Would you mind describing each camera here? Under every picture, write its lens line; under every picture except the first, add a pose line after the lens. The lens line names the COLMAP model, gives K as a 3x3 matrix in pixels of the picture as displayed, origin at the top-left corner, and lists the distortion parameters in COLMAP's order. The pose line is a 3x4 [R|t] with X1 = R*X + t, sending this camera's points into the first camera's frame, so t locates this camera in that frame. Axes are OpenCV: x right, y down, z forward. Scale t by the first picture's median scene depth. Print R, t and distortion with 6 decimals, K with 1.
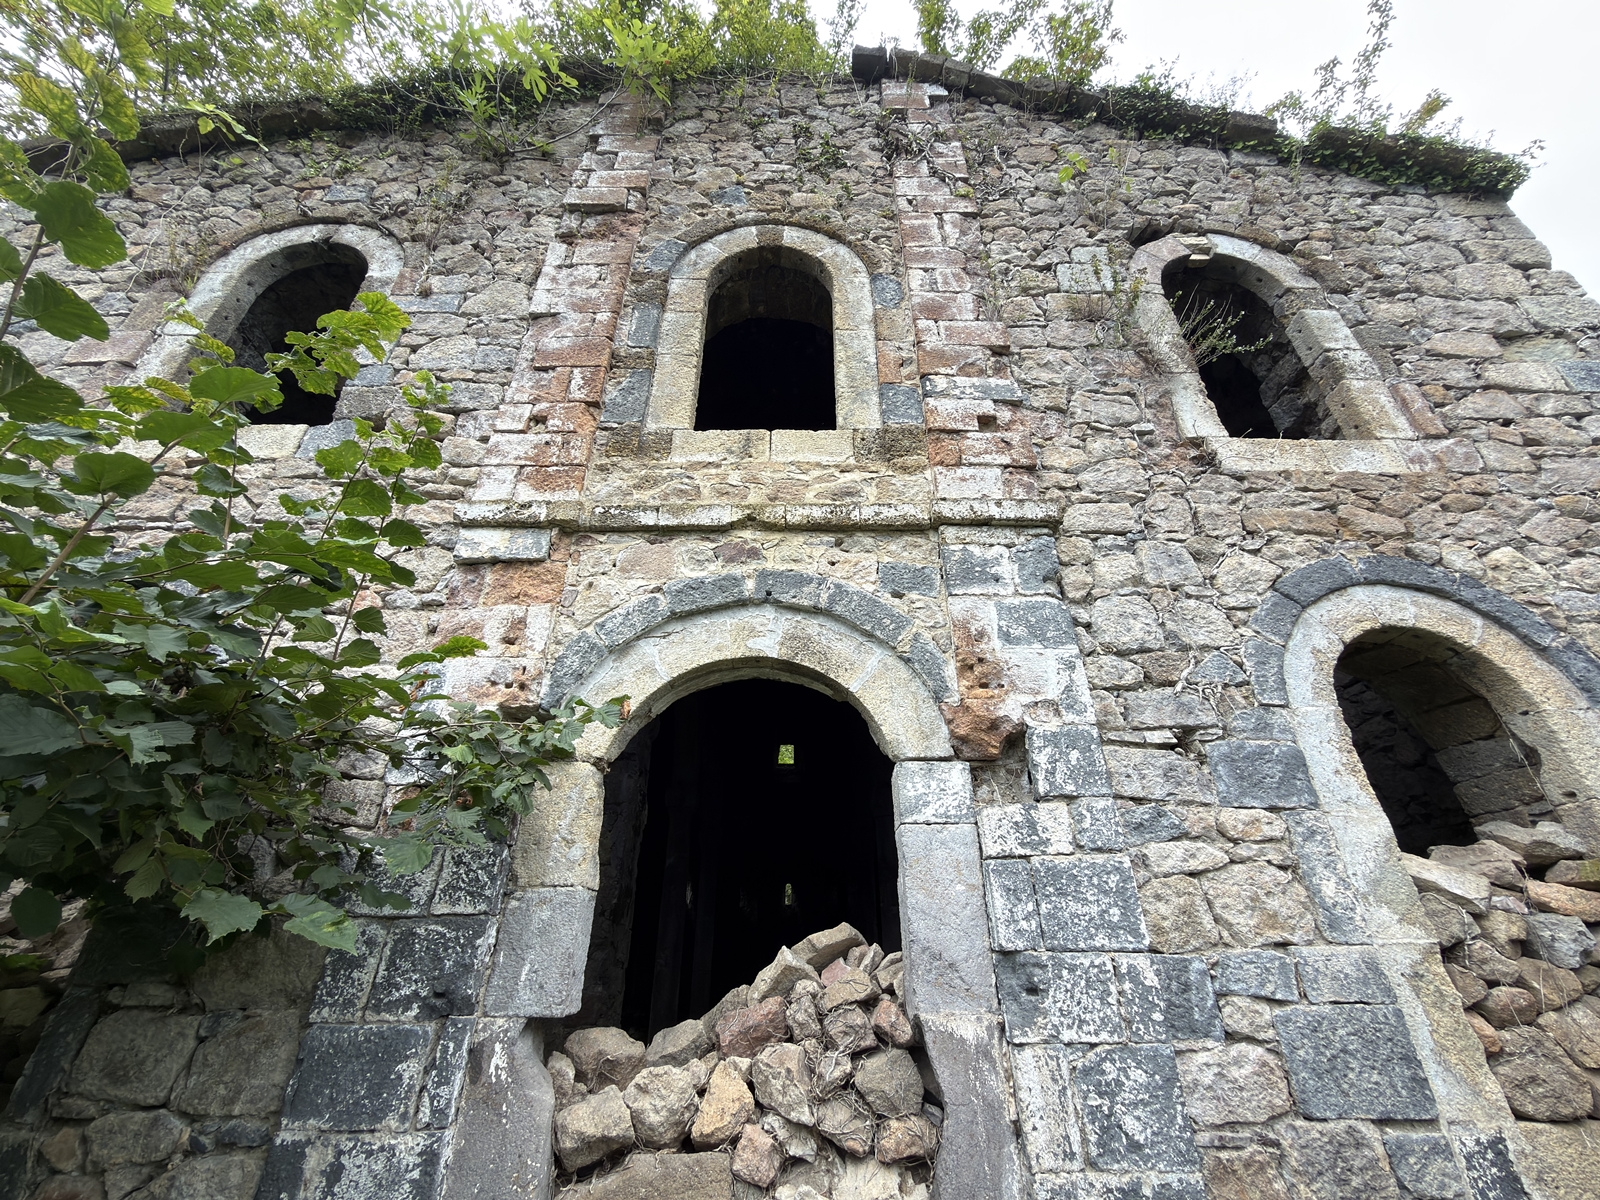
lens RADIAL K [[641.4, 0, 800.2], [0, 641.4, 598.7], [0, 0, 1]] dist [-0.000937, 0.000600]
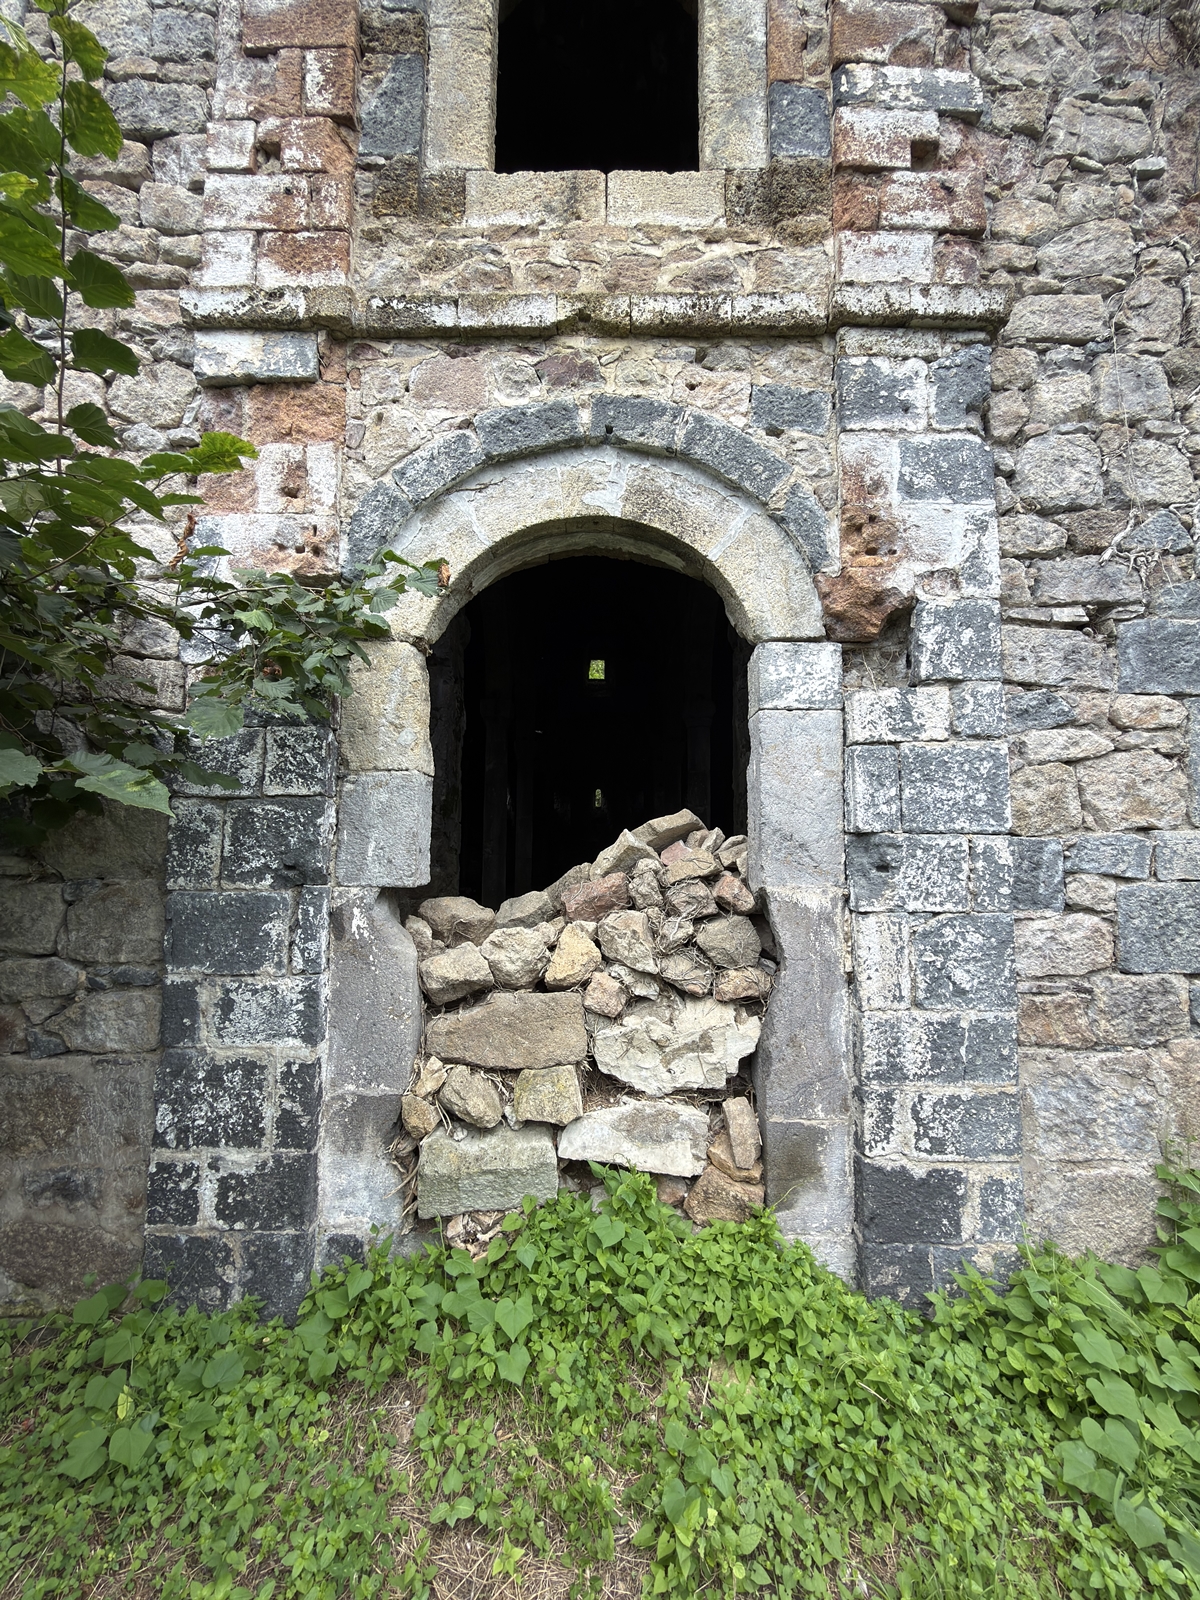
lens RADIAL K [[641.4, 0, 600.8], [0, 641.4, 802.5], [0, 0, 1]] dist [-0.000937, 0.000600]
pose [[0.999952, 0.005898, -0.007845, -0.056569], [-0.002030, 0.906310, 0.422609, 0.082336], [0.009603, -0.422572, 0.906278, 0.112880]]
